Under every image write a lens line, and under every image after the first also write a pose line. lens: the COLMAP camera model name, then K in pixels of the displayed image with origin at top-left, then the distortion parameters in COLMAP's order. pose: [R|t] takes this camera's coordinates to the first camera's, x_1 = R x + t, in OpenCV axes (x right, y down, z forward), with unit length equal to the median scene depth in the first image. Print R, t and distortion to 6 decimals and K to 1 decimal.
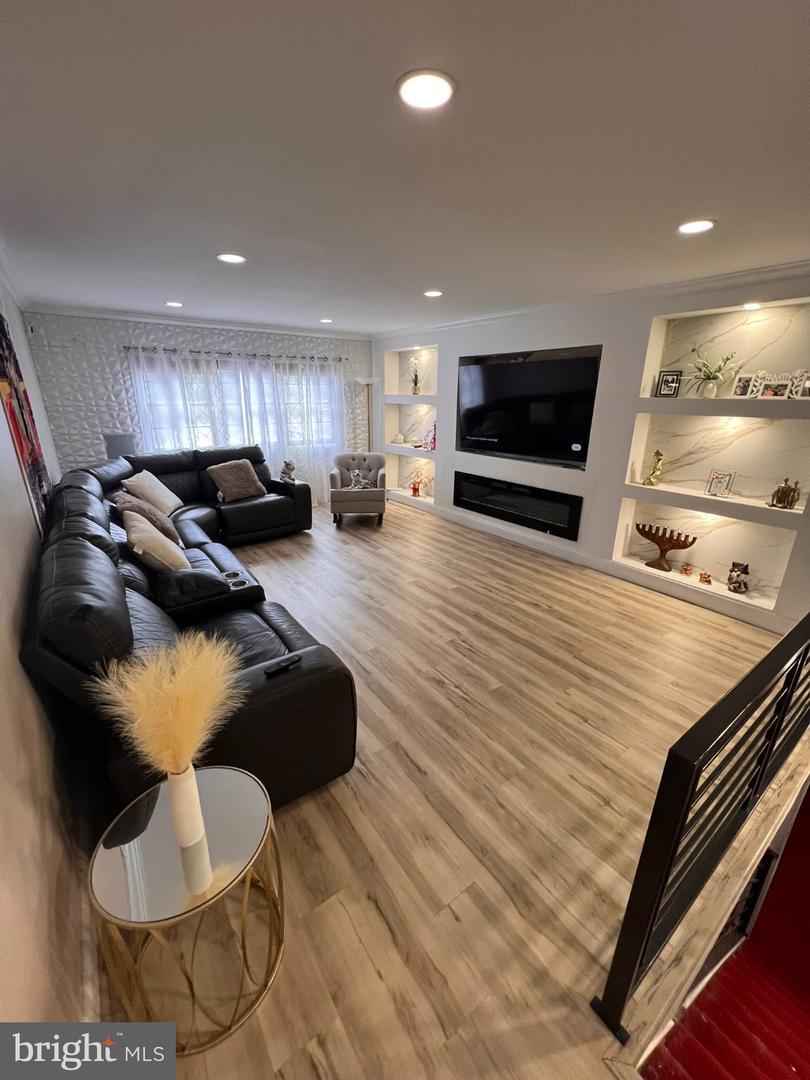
lens RADIAL K [[429.9, 0, 406.5], [0, 429.9, 537.4], [0, 0, 1]] dist [-0.002579, 0.000117]
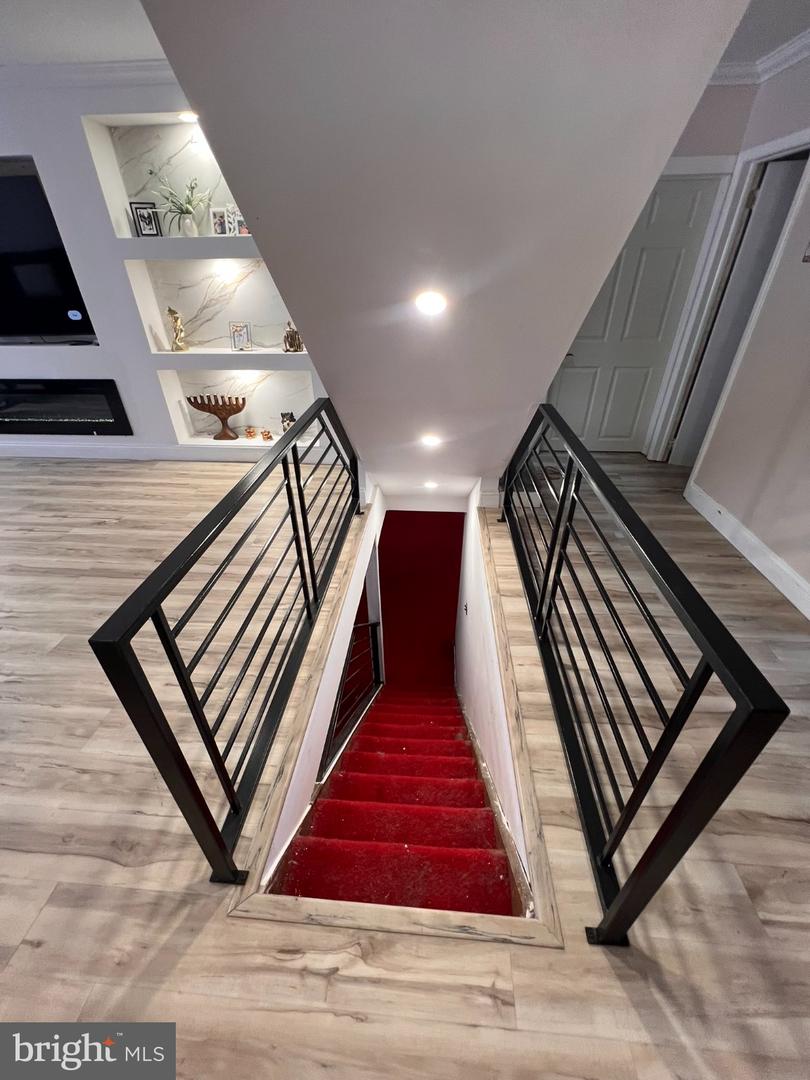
lens RADIAL K [[430.8, 0, 406.9], [0, 430.8, 537.9], [0, 0, 1]] dist [-0.002706, 0.000165]
pose [[0.645509, -0.421380, 0.636991, 0.133927], [0.255264, 0.905097, 0.340058, 0.048699], [-0.719833, -0.056909, 0.691811, 0.010605]]
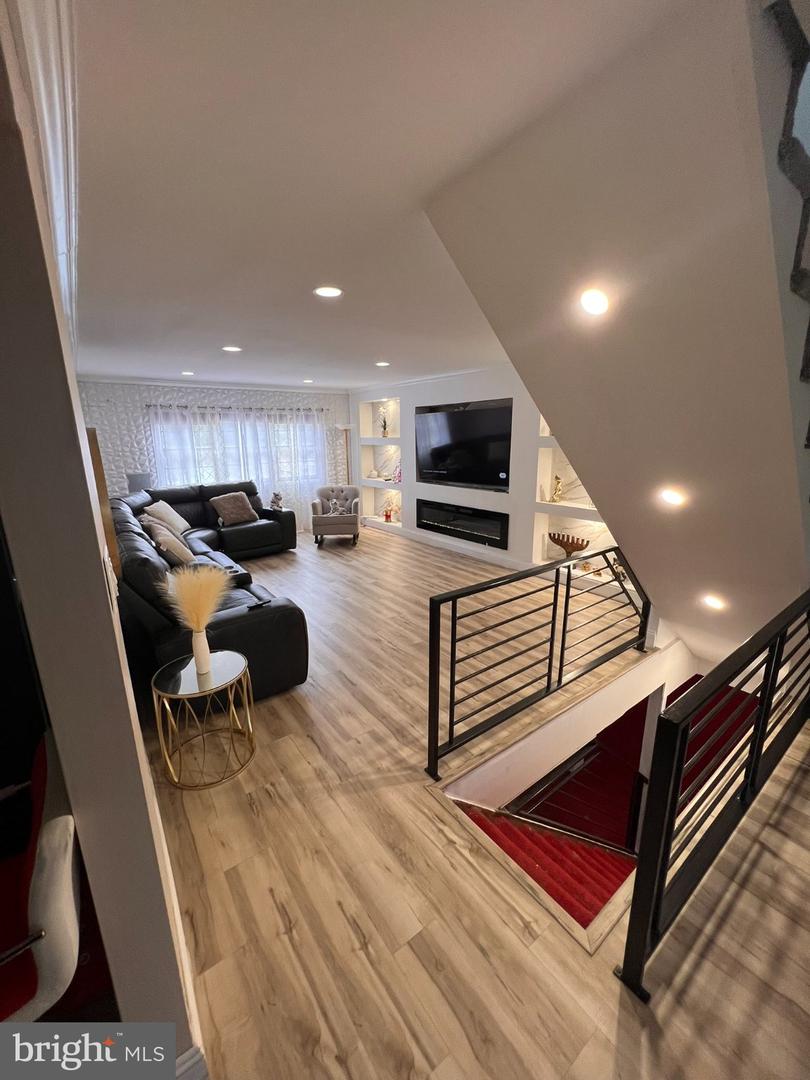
lens RADIAL K [[430.8, 0, 406.4], [0, 430.8, 535.7], [0, 0, 1]] dist [-0.002706, 0.000165]
pose [[0.999776, -0.020920, 0.003323, 0.116188], [0.021140, 0.995351, -0.093969, 0.090664], [-0.001342, 0.094018, 0.995570, -0.278048]]
